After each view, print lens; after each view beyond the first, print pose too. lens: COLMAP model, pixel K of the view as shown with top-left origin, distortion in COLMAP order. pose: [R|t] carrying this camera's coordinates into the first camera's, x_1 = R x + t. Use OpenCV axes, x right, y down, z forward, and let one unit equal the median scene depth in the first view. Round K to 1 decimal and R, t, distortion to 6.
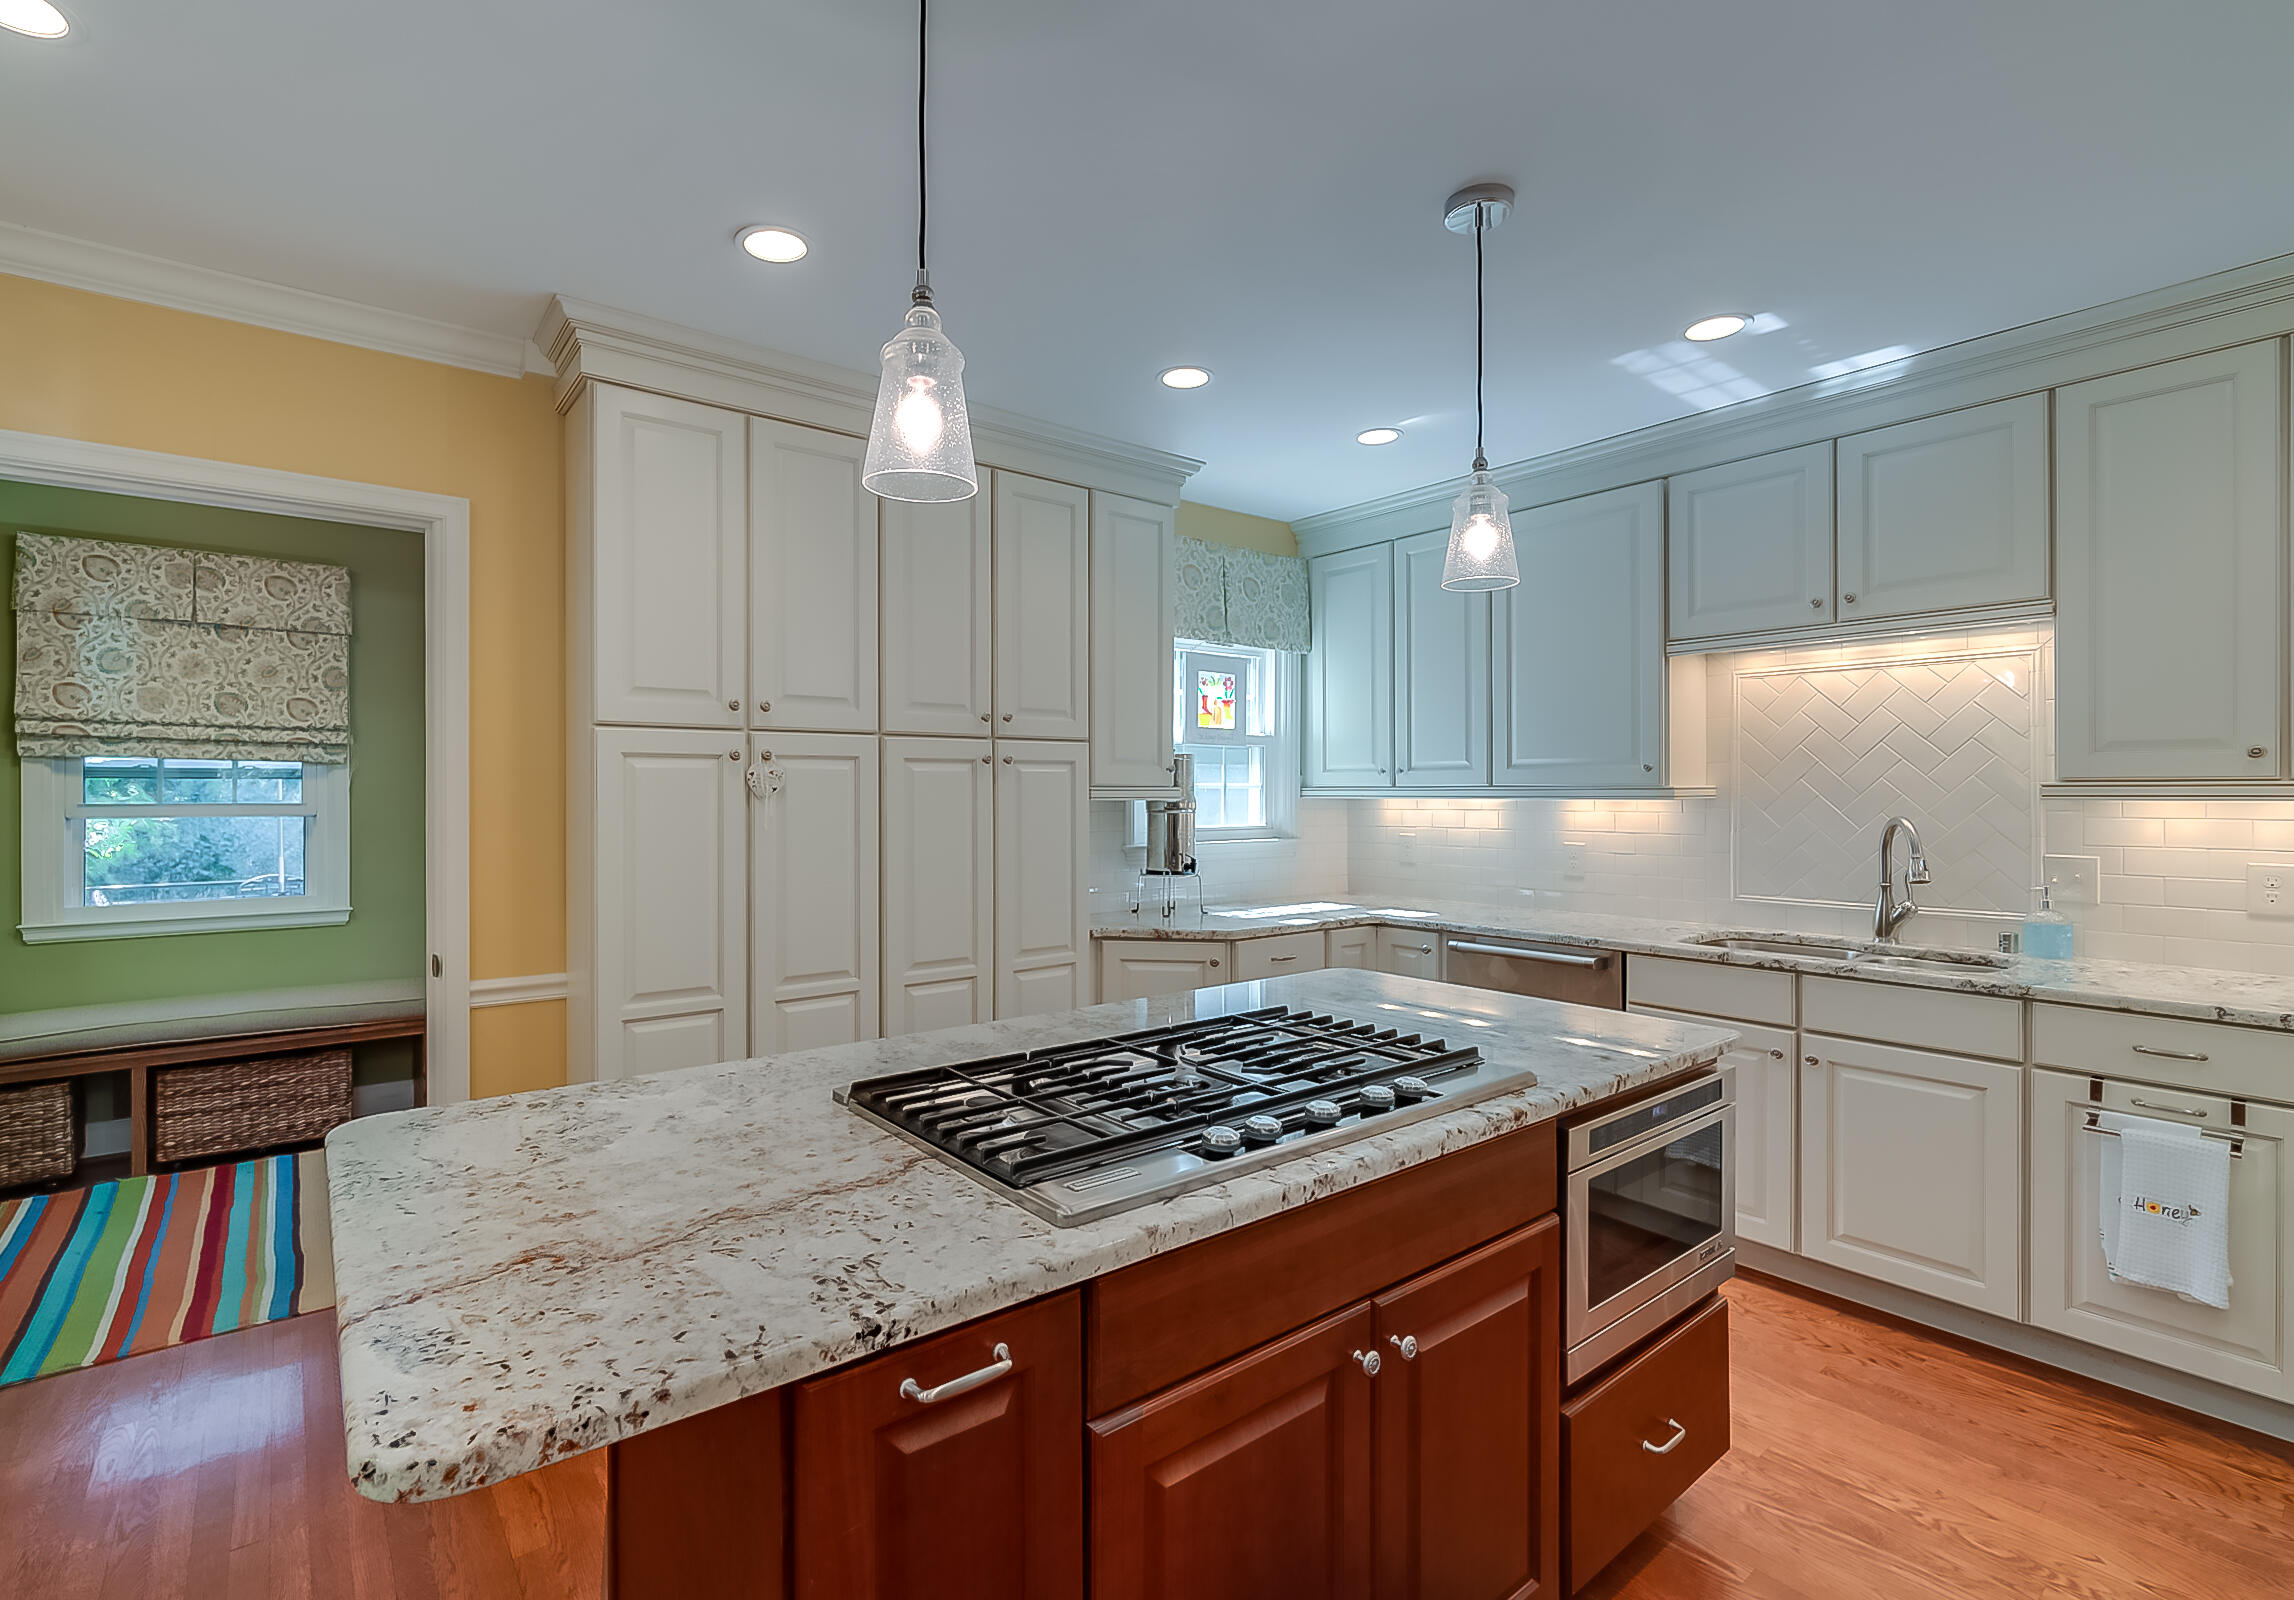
lens RADIAL K [[1048.8, 0, 1067.7], [0, 1048.8, 790.6], [0, 0, 1]] dist [-0.002598, -0.000334]
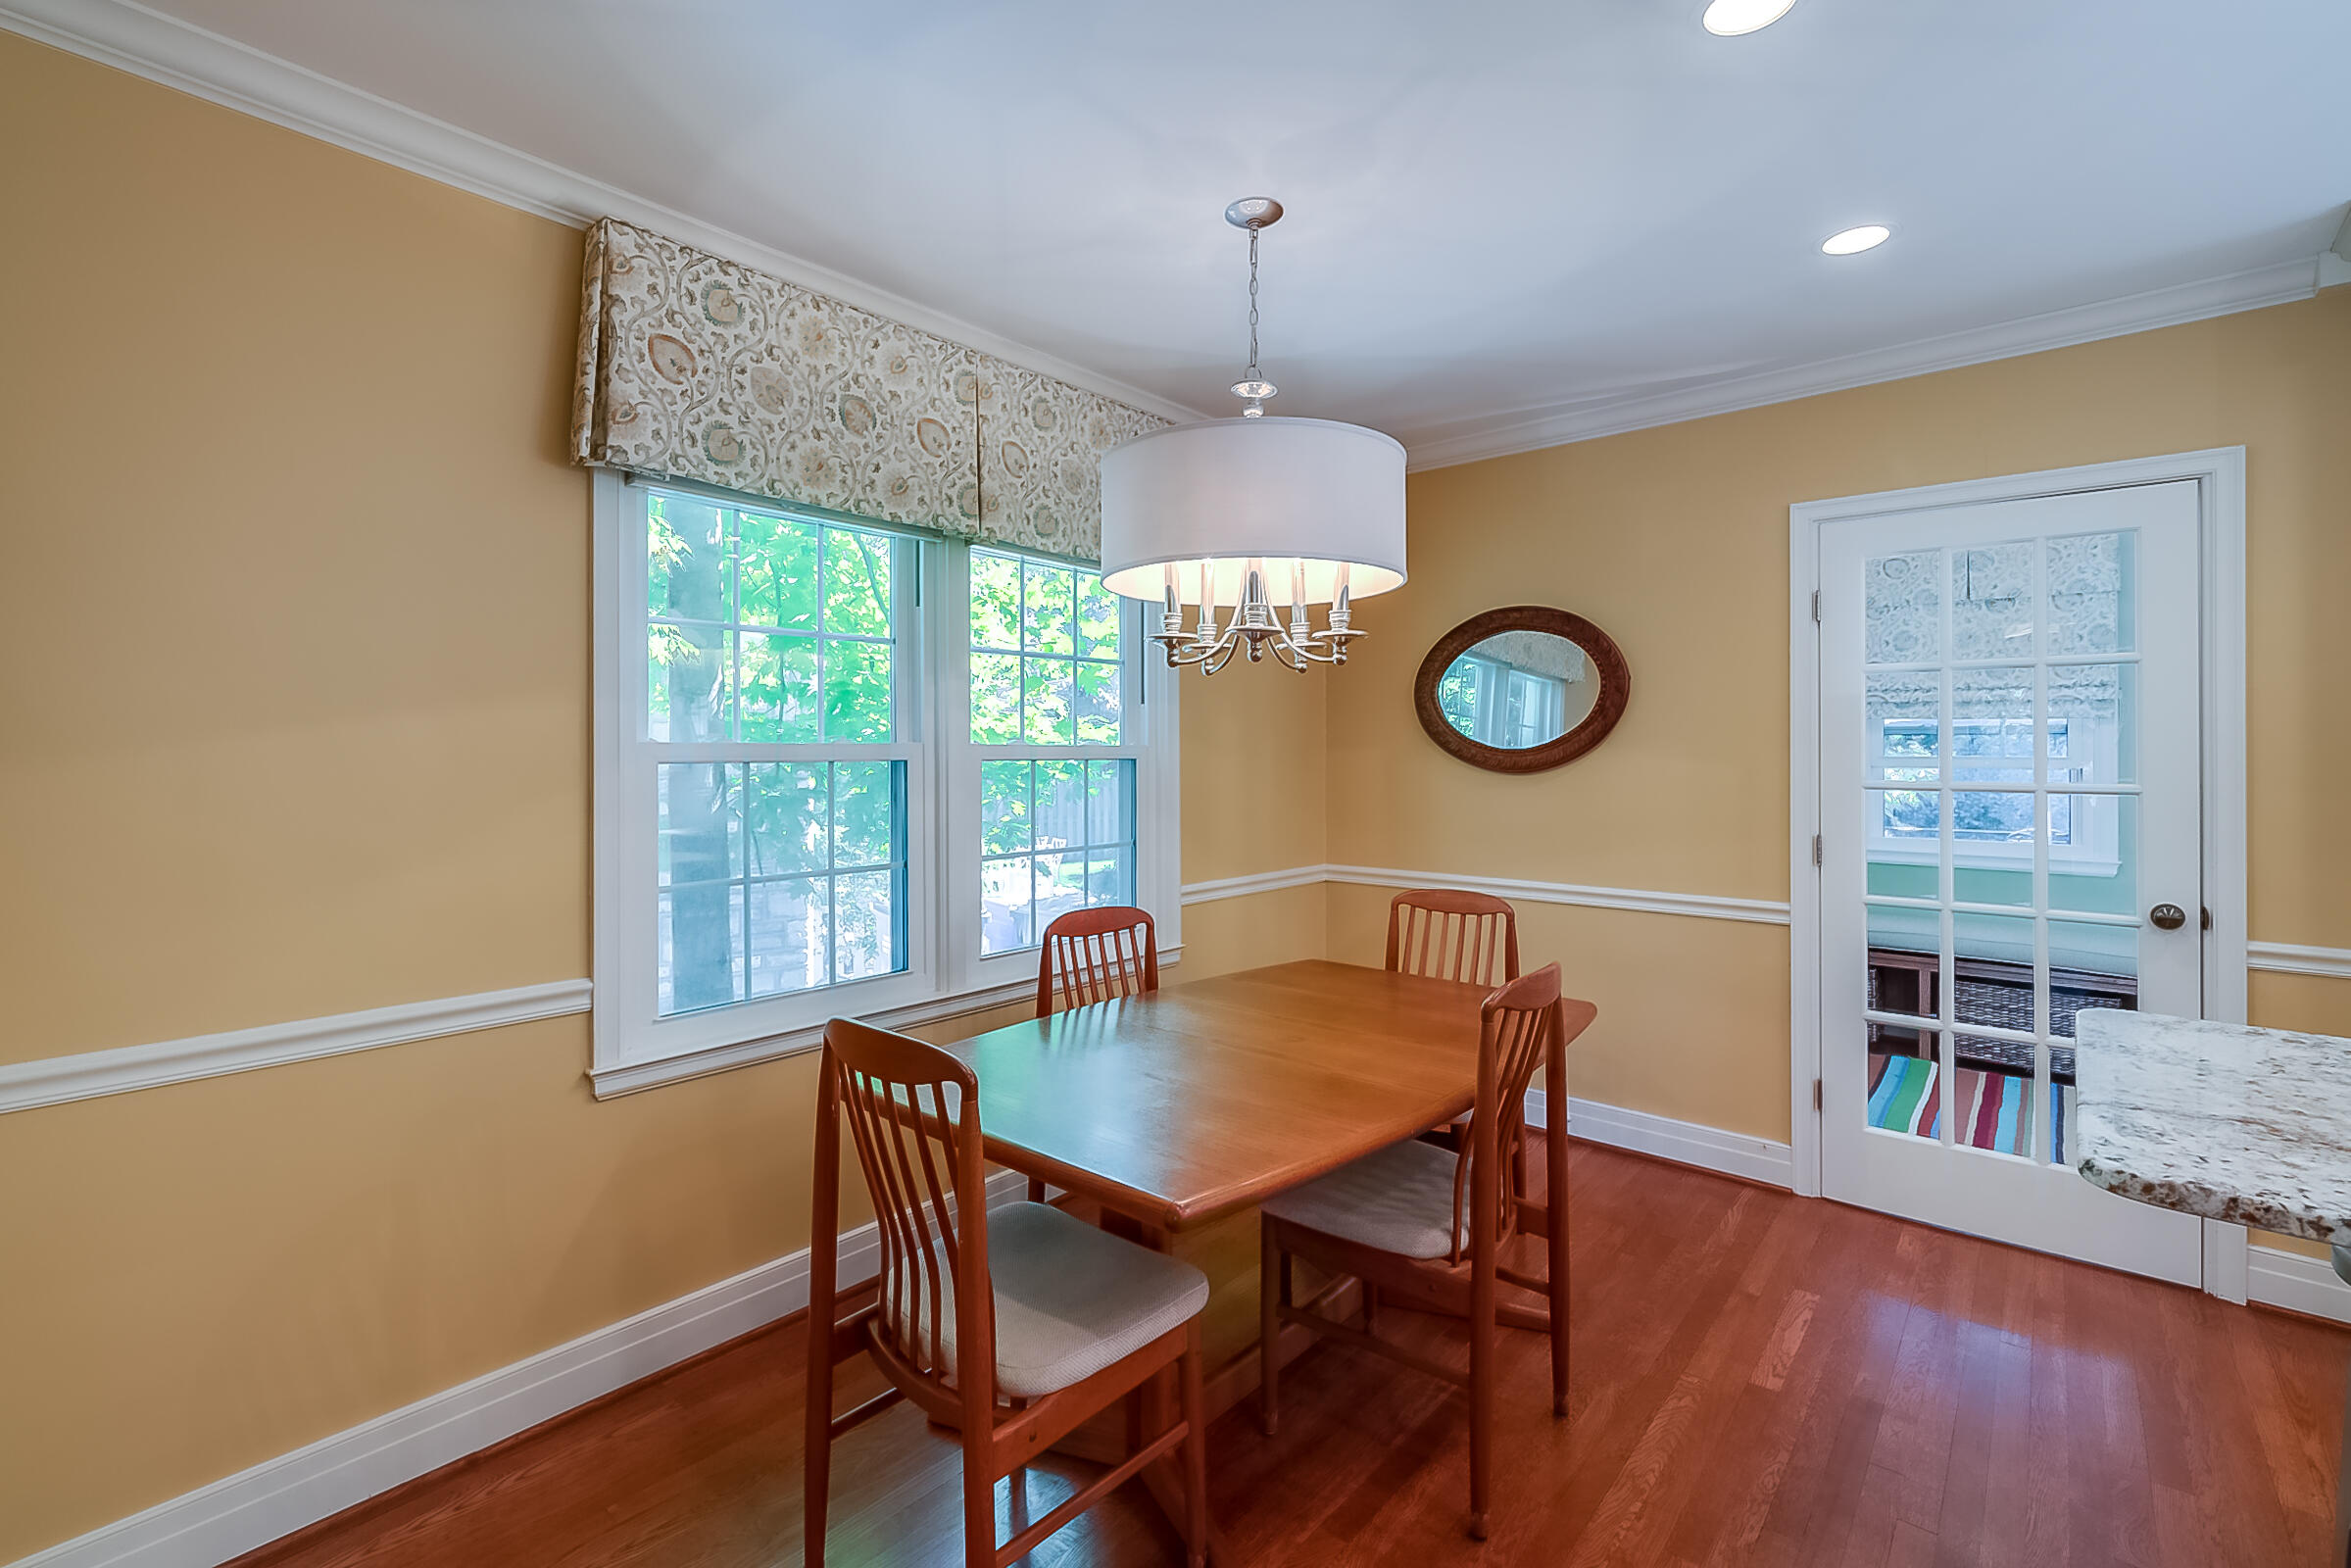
lens RADIAL K [[1031.6, 0, 1173.9], [0, 1031.6, 744.4], [0, 0, 1]] dist [-0.000616, -0.000548]
pose [[0.219964, -0.002008, -0.975506, 0.092176], [-0.000220, 0.999998, -0.002108, 0.001526], [0.975508, 0.000678, 0.219963, -0.116970]]
